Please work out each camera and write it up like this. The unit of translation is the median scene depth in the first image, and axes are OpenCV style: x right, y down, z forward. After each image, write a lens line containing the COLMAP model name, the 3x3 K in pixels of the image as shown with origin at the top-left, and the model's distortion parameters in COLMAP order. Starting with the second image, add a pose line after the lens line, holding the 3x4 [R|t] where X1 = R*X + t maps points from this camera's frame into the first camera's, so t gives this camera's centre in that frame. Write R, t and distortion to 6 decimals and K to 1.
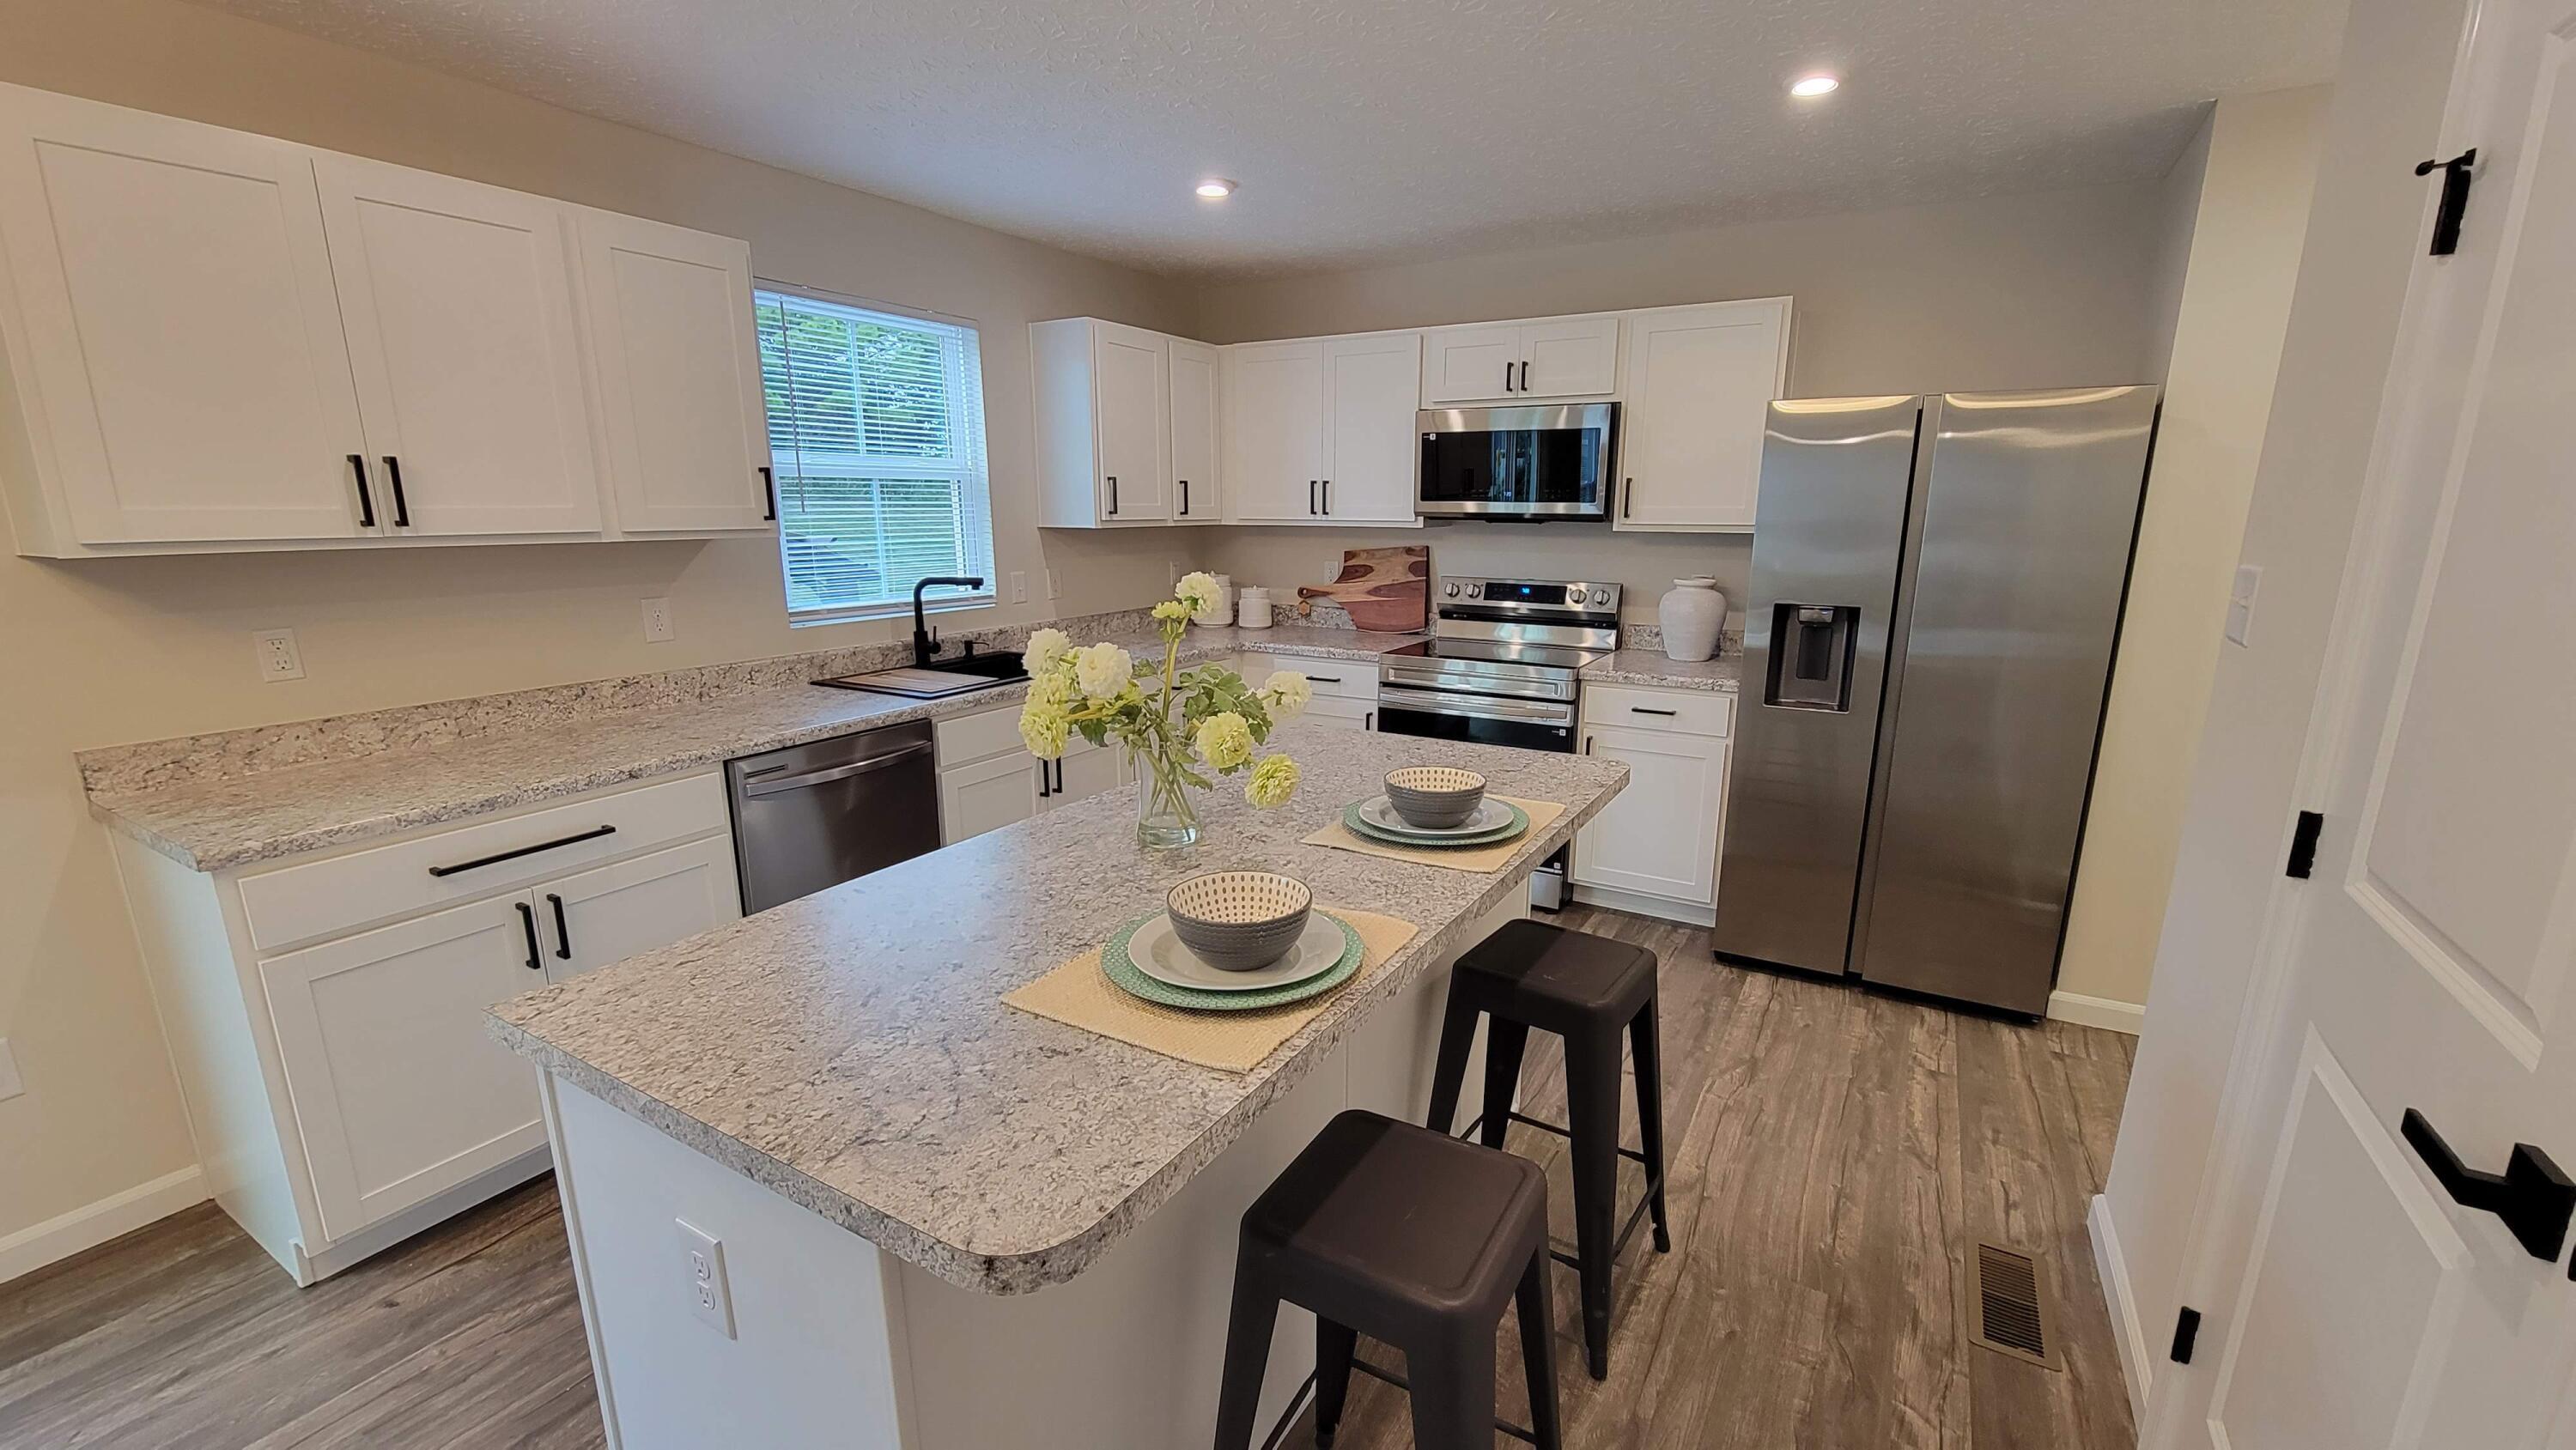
lens RADIAL K [[1054.7, 0, 1298.2], [0, 1054.7, 758.9], [0, 0, 1]] dist [-0.005426, -0.000500]
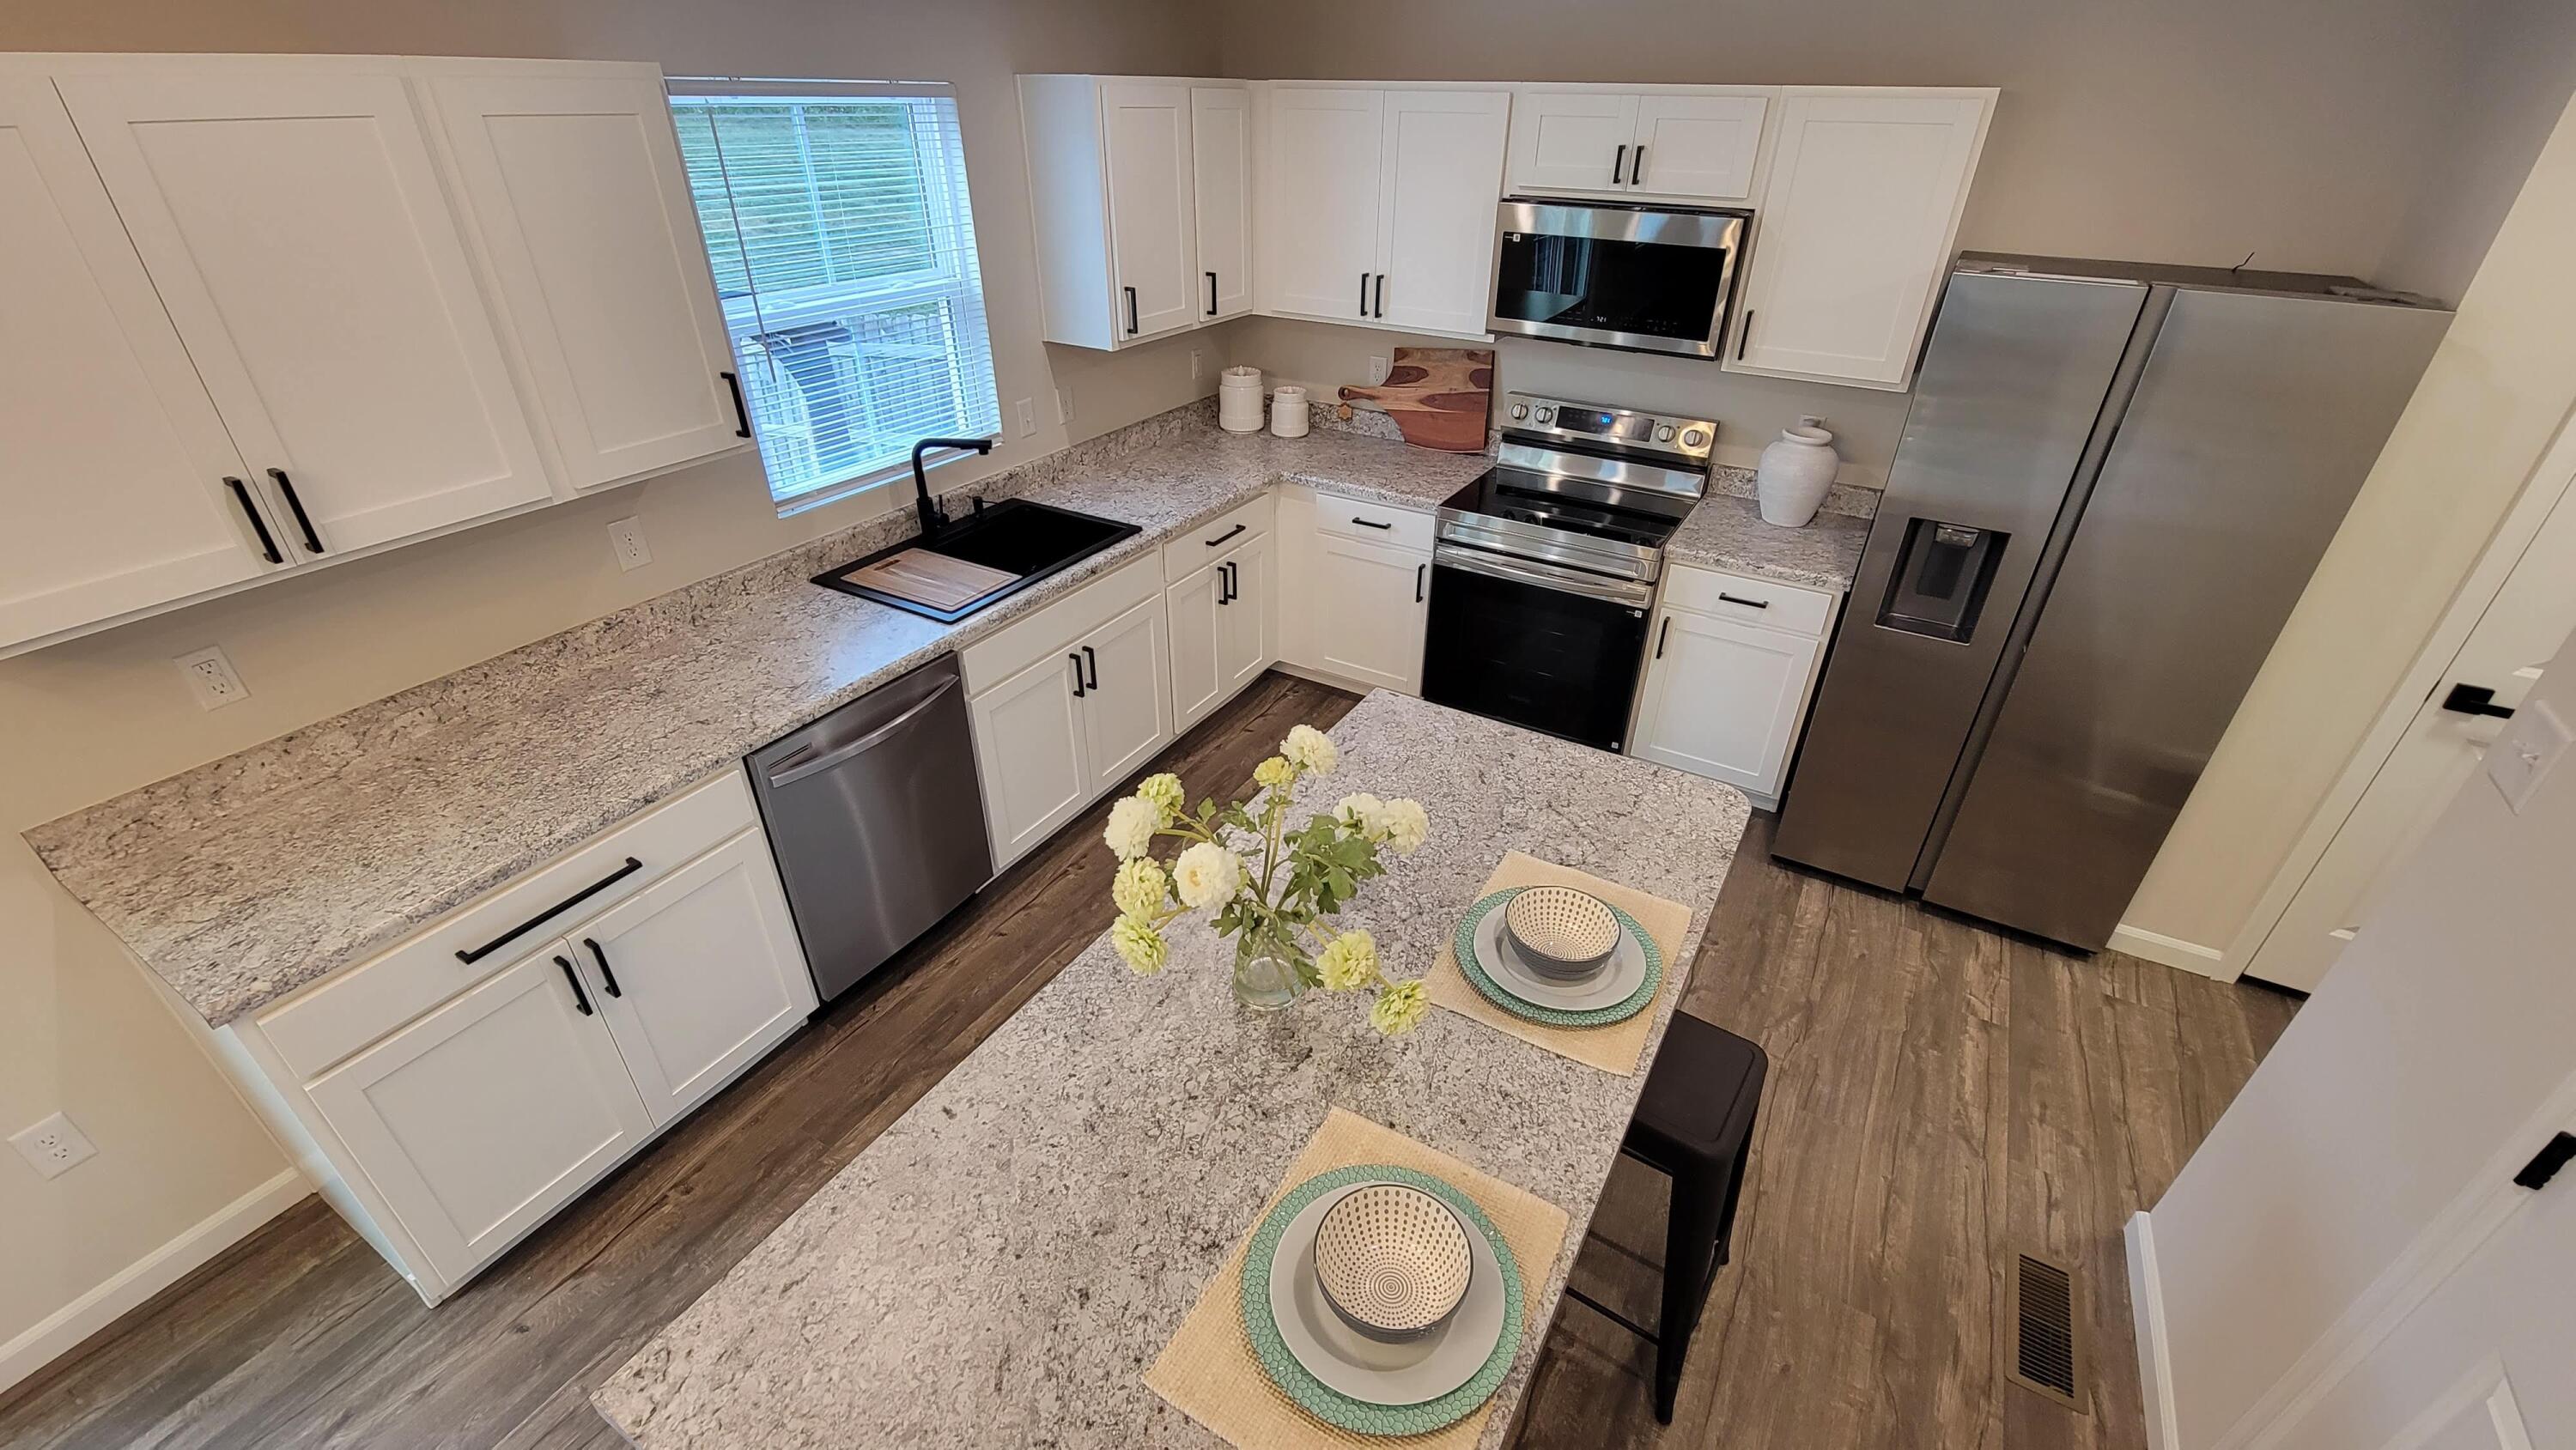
lens RADIAL K [[1054.7, 0, 1298.2], [0, 1054.7, 758.9], [0, 0, 1]] dist [-0.005426, -0.000500]
pose [[0.999938, 0.007258, 0.008482, -0.069296], [-0.009594, 0.947201, 0.320497, -0.264986], [-0.005708, -0.320559, 0.947212, 0.128317]]
